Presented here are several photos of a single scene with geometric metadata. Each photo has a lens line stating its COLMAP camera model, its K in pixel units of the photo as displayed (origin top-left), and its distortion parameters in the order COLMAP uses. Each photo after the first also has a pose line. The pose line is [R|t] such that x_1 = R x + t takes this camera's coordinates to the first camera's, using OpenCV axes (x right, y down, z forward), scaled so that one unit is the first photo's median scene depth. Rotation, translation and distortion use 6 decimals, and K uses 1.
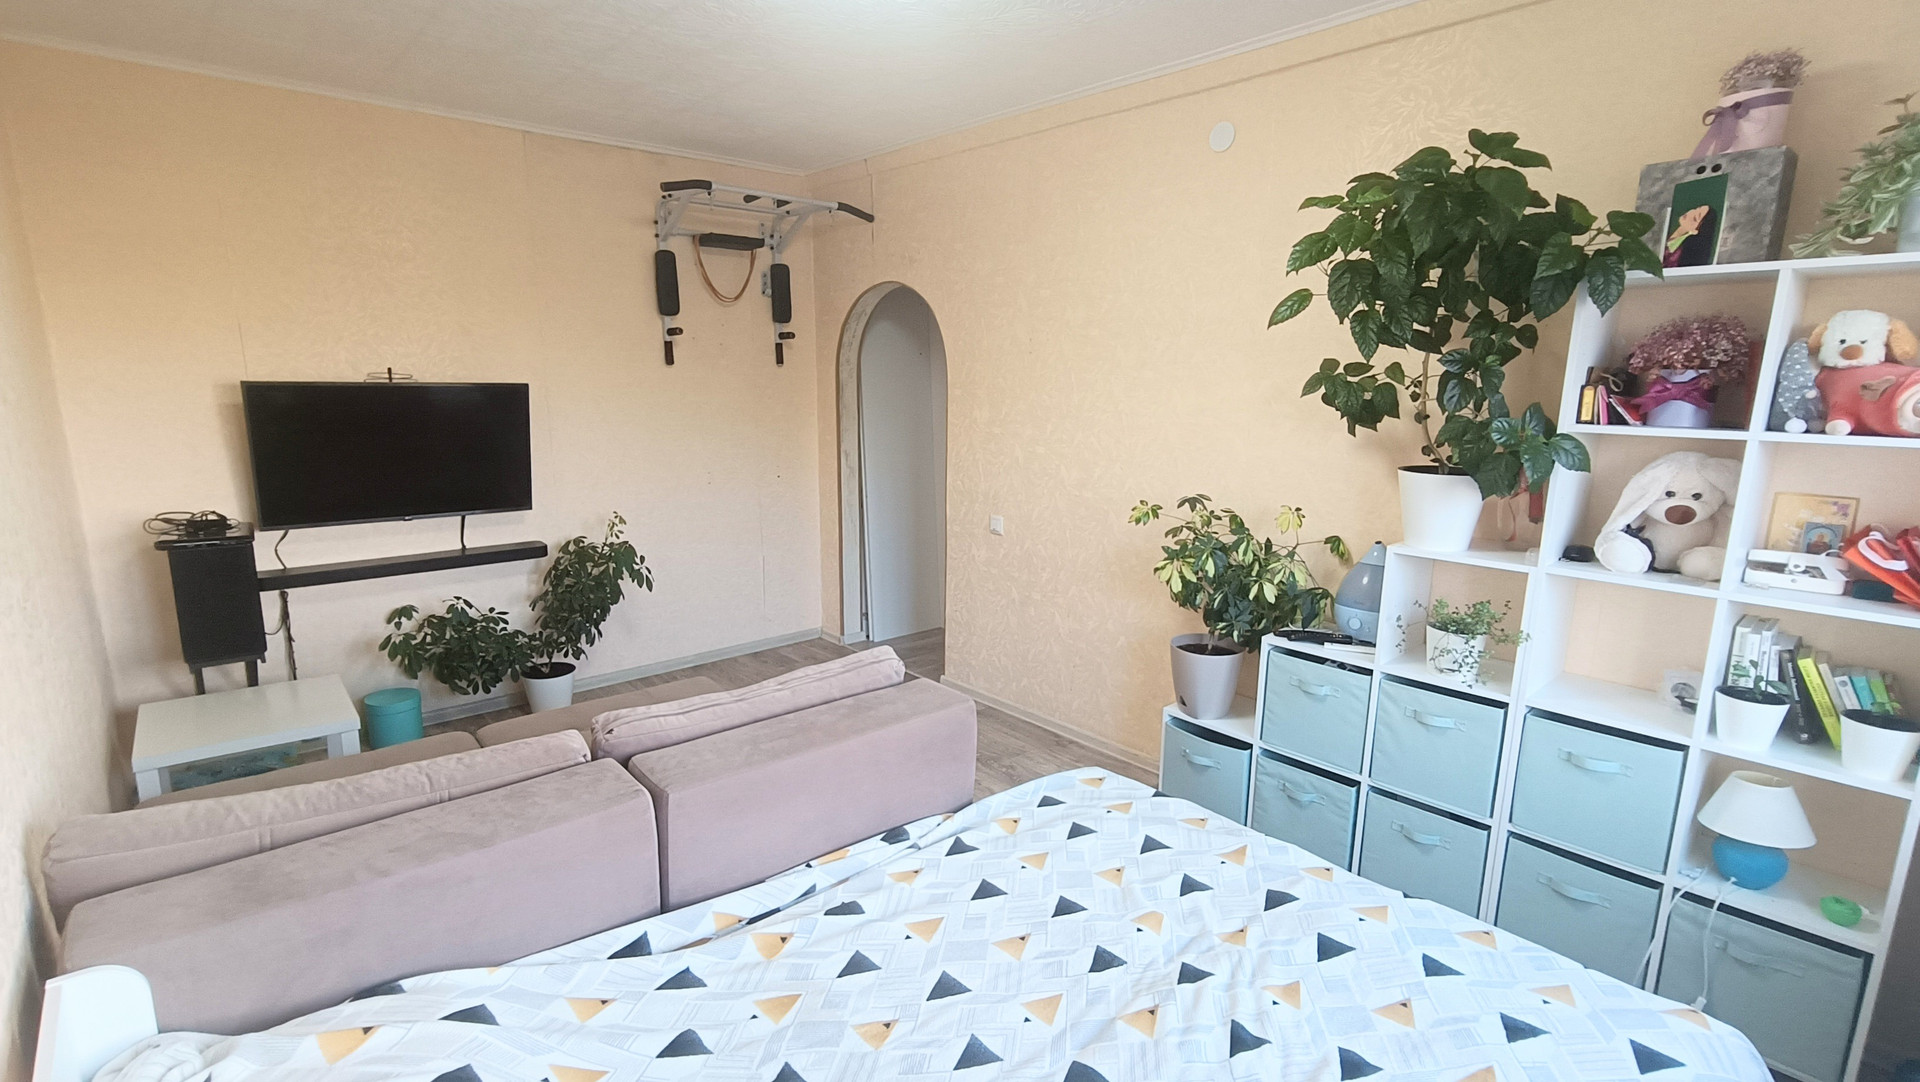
lens RADIAL K [[891.5, 0, 958.7], [0, 891.5, 548.9], [0, 0, 1]] dist [0.001053, 0.001616]
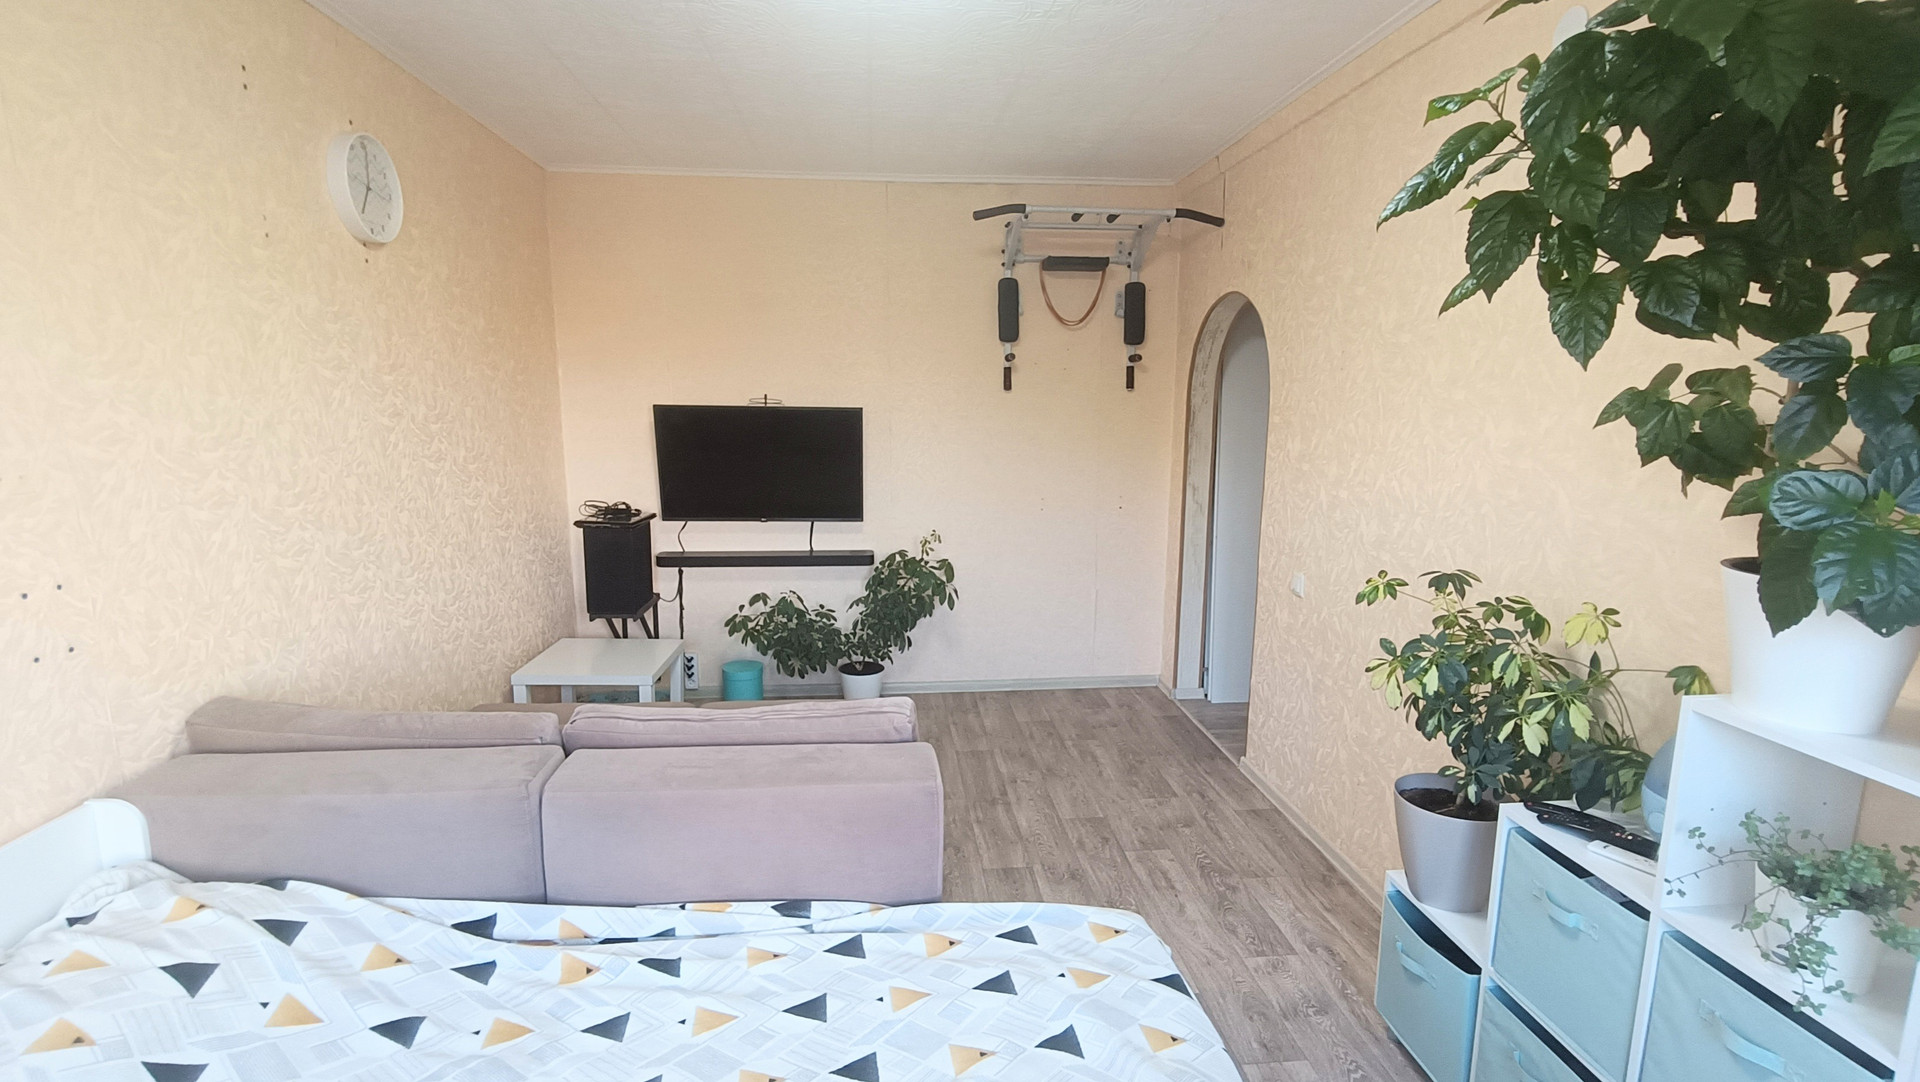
lens RADIAL K [[891.5, 0, 958.5], [0, 891.5, 551.3], [0, 0, 1]] dist [0.001053, 0.001616]
pose [[0.801535, 0.096156, -0.590166, 0.298431], [-0.114361, 0.993418, 0.006538, -0.030298], [0.586910, 0.062251, 0.807255, 0.194715]]
